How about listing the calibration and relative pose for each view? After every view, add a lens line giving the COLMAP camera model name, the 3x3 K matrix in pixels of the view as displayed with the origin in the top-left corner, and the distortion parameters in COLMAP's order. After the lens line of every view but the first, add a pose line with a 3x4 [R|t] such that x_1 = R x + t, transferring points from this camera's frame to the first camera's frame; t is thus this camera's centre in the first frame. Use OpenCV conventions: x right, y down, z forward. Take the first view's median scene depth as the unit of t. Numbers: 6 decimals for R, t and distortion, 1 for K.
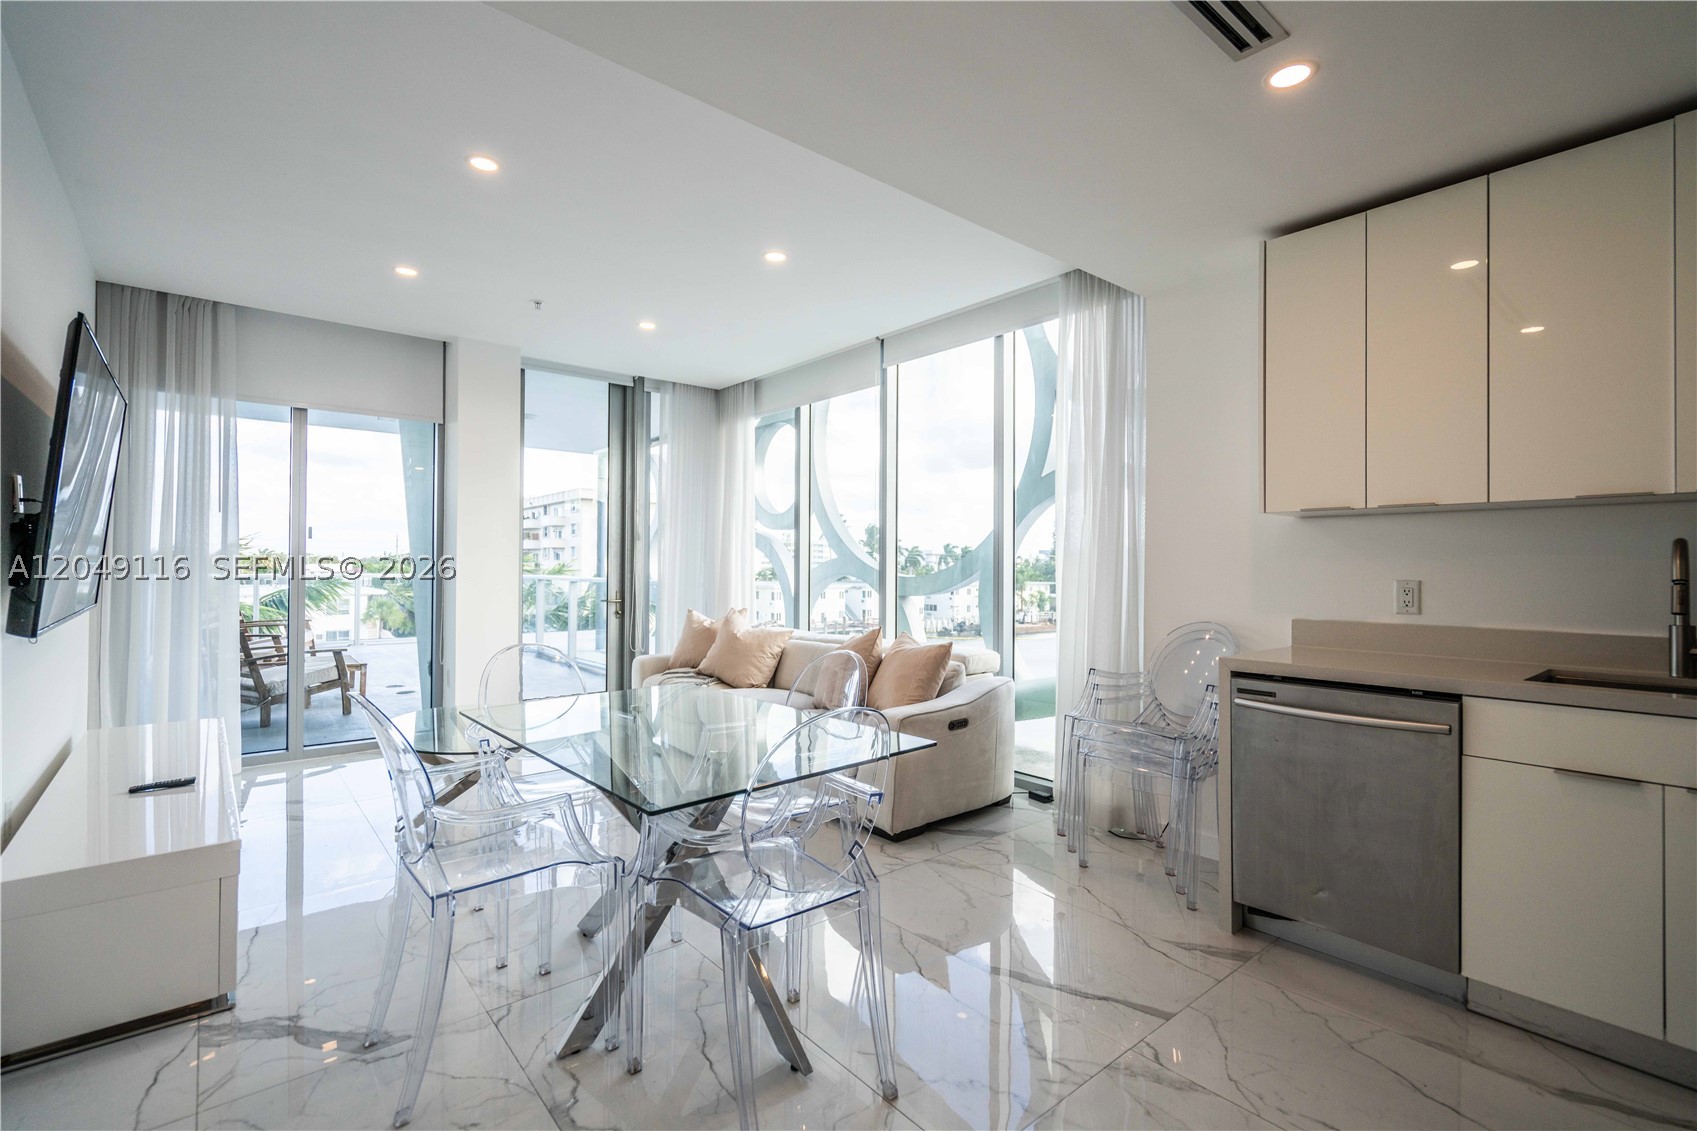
lens RADIAL K [[772.3, 0, 845.0], [0, 772.3, 568.8], [0, 0, 1]] dist [-0.001281, -0.000299]
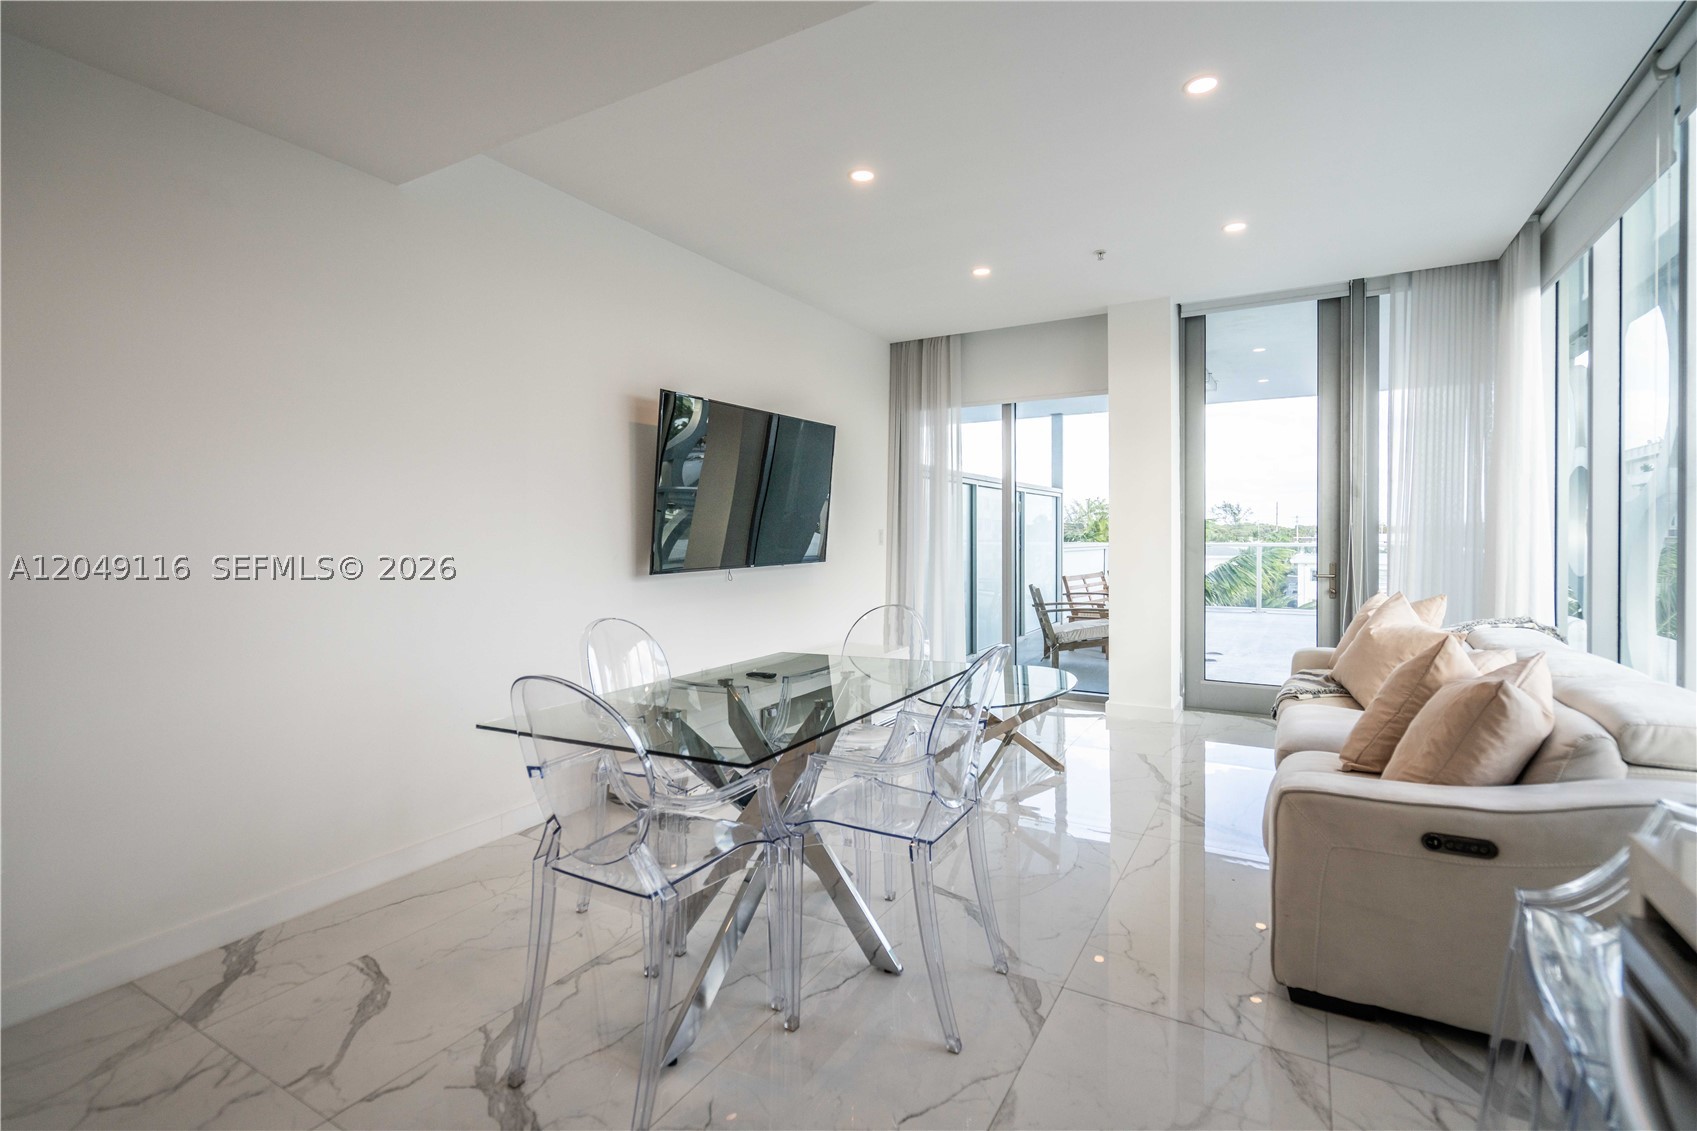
lens RADIAL K [[782.8, 0, 851.2], [0, 782.8, 541.1], [0, 0, 1]] dist [-0.000022, -0.000041]
pose [[0.348154, -0.002979, -0.937433, 0.337876], [0.004336, 0.999989, -0.001567, 0.006477], [0.937427, -0.003519, 0.348163, 0.330230]]
